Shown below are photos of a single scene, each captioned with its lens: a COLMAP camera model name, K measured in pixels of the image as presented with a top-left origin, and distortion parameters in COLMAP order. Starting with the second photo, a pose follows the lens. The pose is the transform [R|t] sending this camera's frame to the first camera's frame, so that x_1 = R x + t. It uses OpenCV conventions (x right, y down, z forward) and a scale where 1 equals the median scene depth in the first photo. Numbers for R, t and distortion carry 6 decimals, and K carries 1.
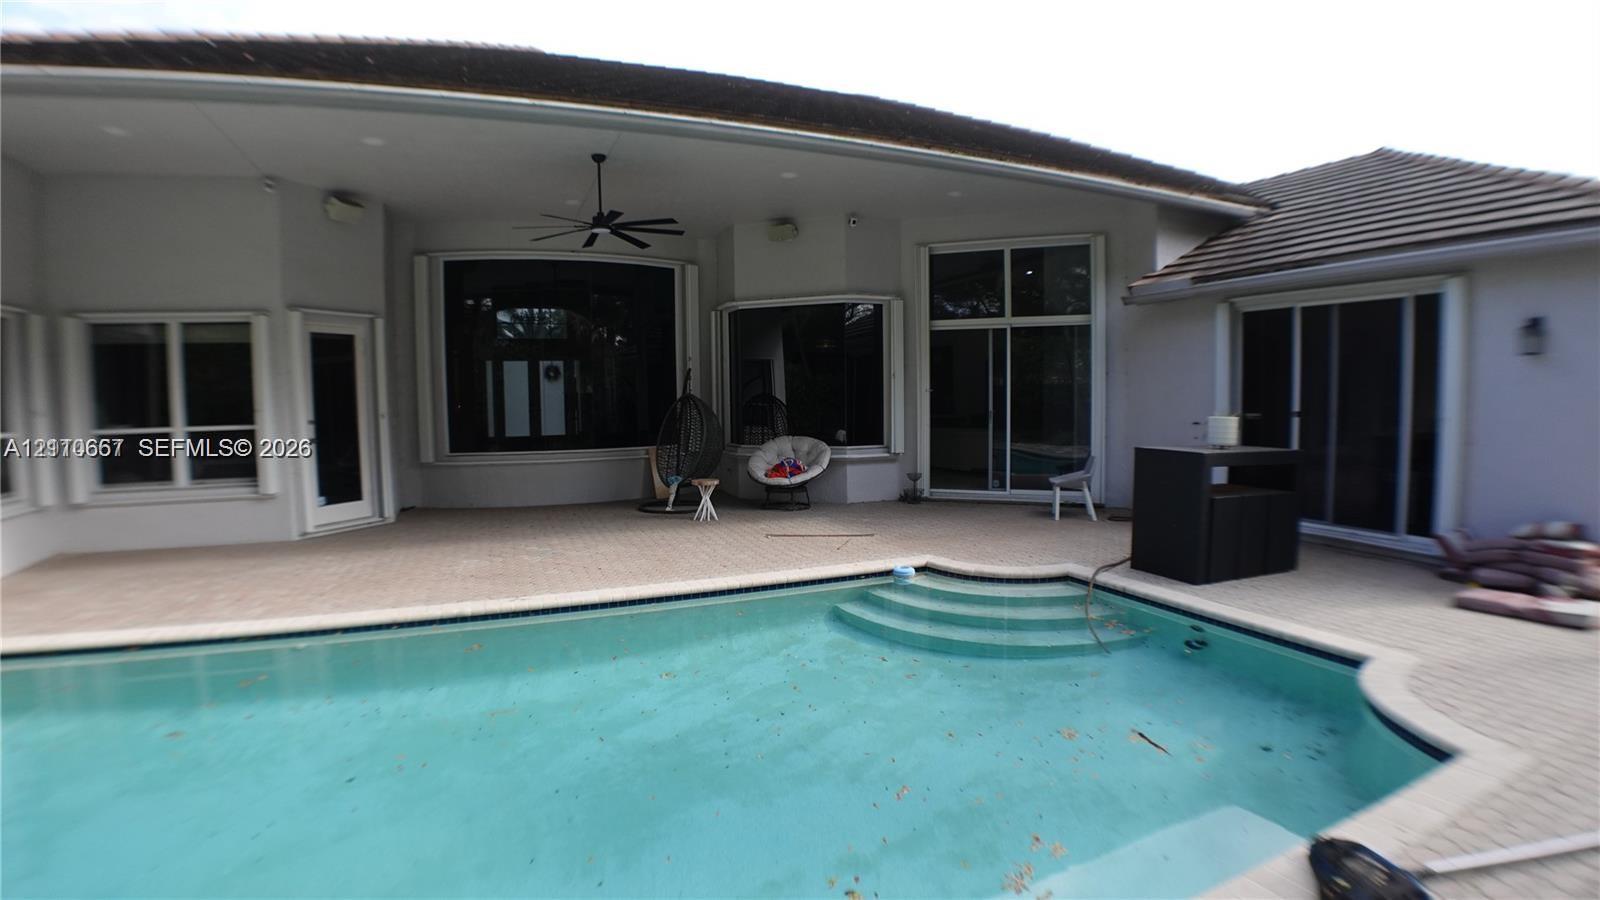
lens RADIAL K [[759.1, 0, 832.1], [0, 759.1, 451.0], [0, 0, 1]] dist [-0.086419, 0.000735]
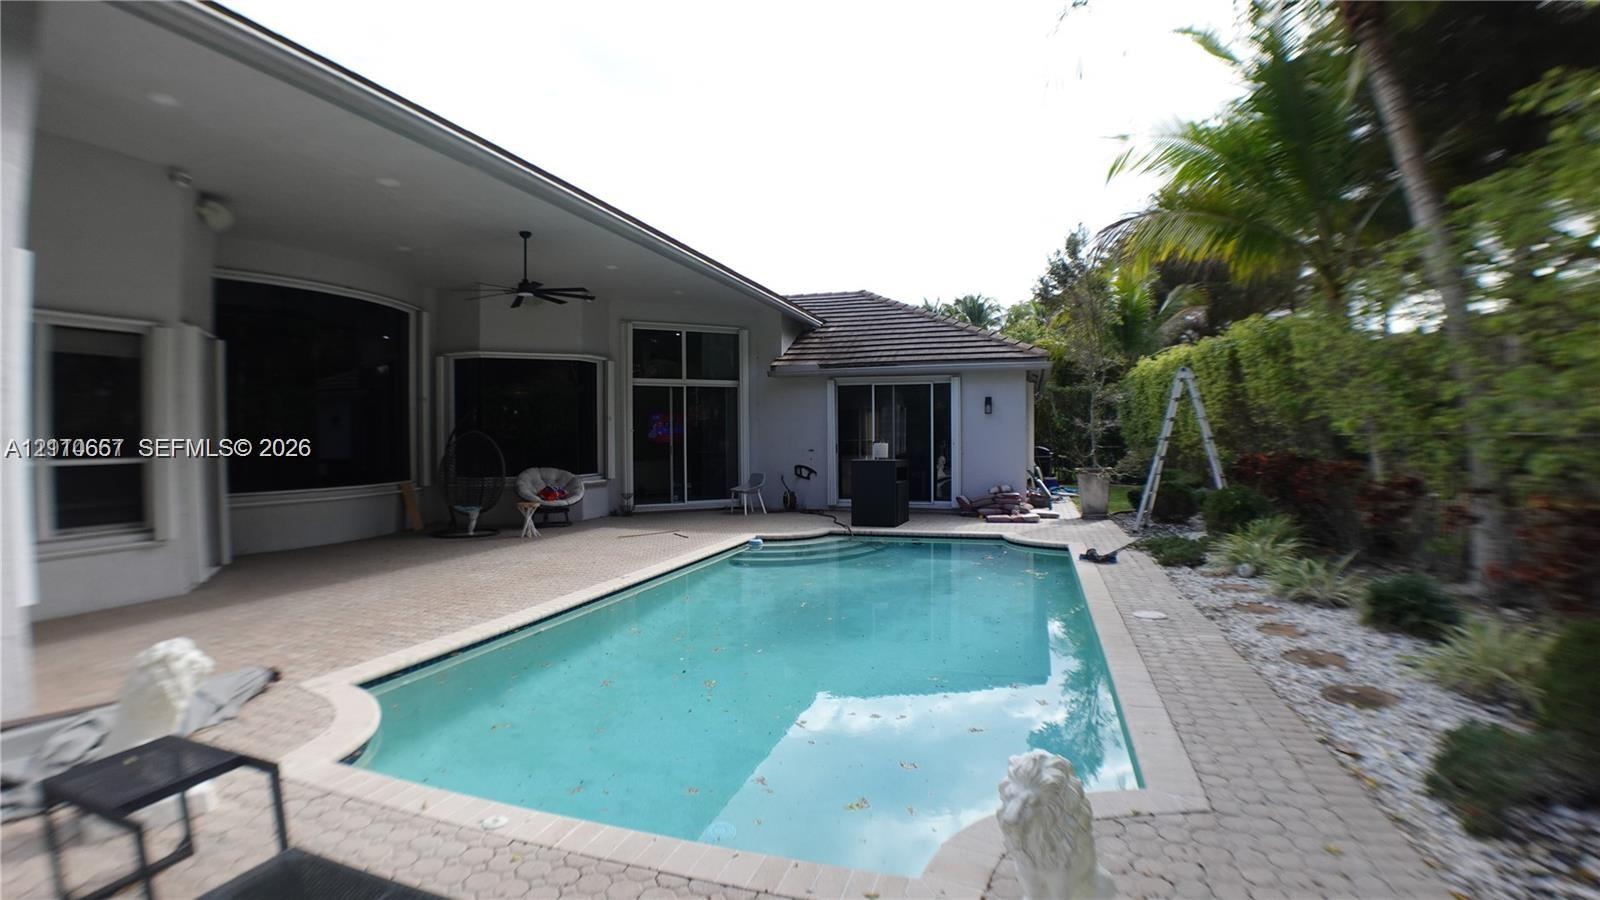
lens RADIAL K [[755.2, 0, 773.2], [0, 755.2, 444.2], [0, 0, 1]] dist [-0.098555, -0.000226]
pose [[0.672990, -0.003709, 0.739642, -0.709629], [0.056842, 0.997290, -0.046718, 0.020568], [-0.737464, 0.073484, 0.671377, -0.066323]]
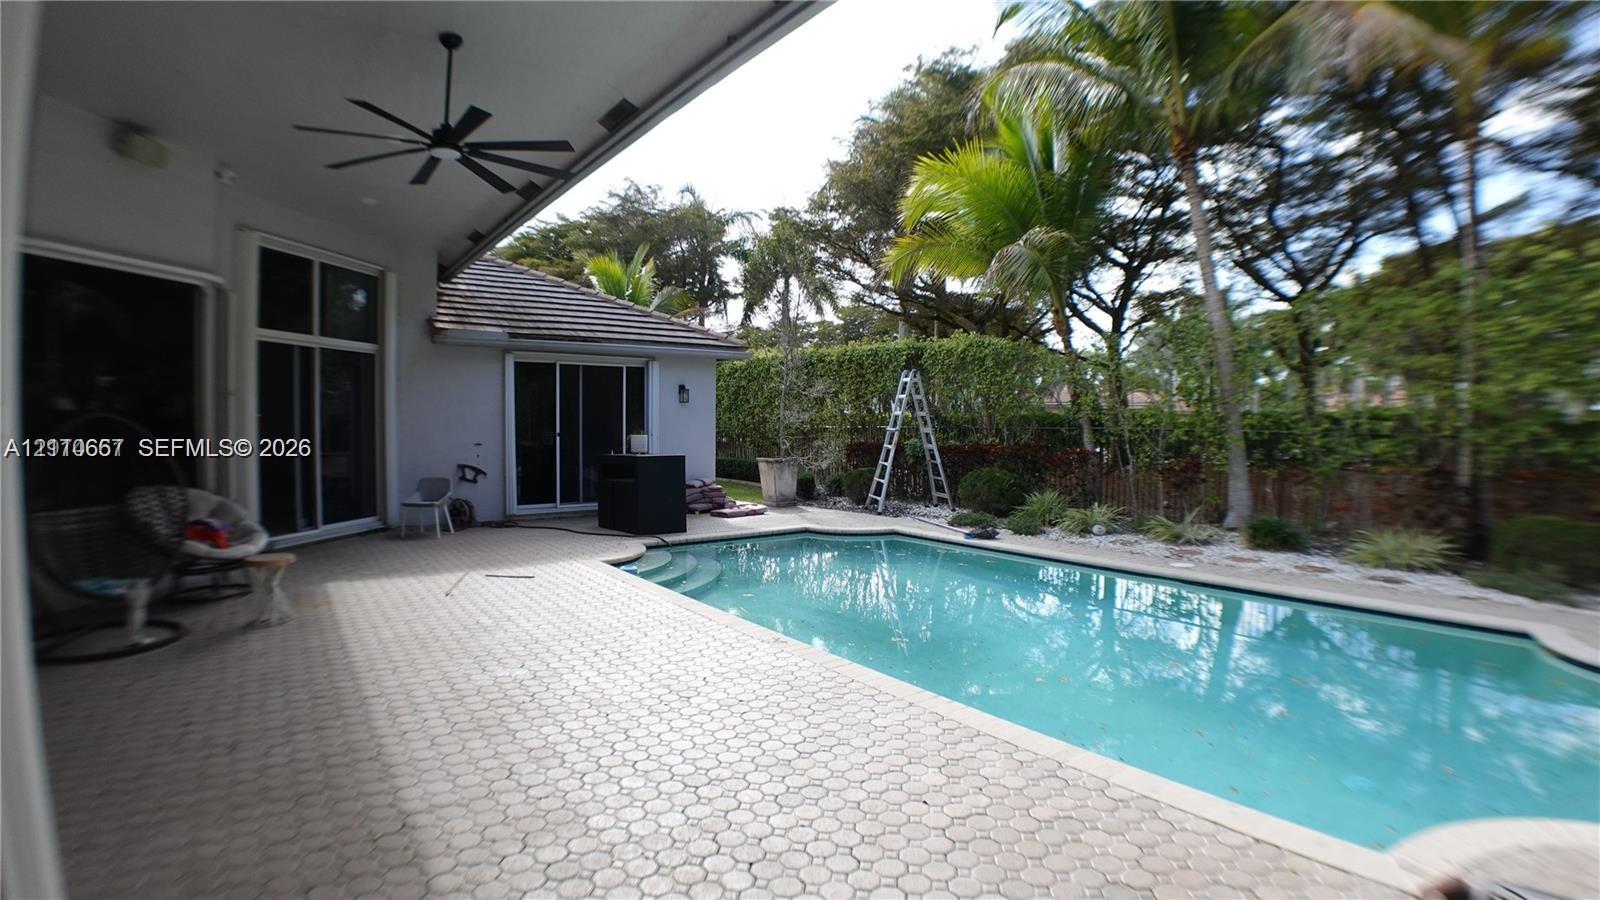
lens RADIAL K [[755.2, 0, 773.2], [0, 755.2, 444.2], [0, 0, 1]] dist [-0.098555, -0.000226]
pose [[-0.175628, -0.021399, 0.984224, -0.730780], [0.073153, 0.996716, 0.034724, -0.038578], [-0.981735, 0.078097, -0.173486, 0.629103]]
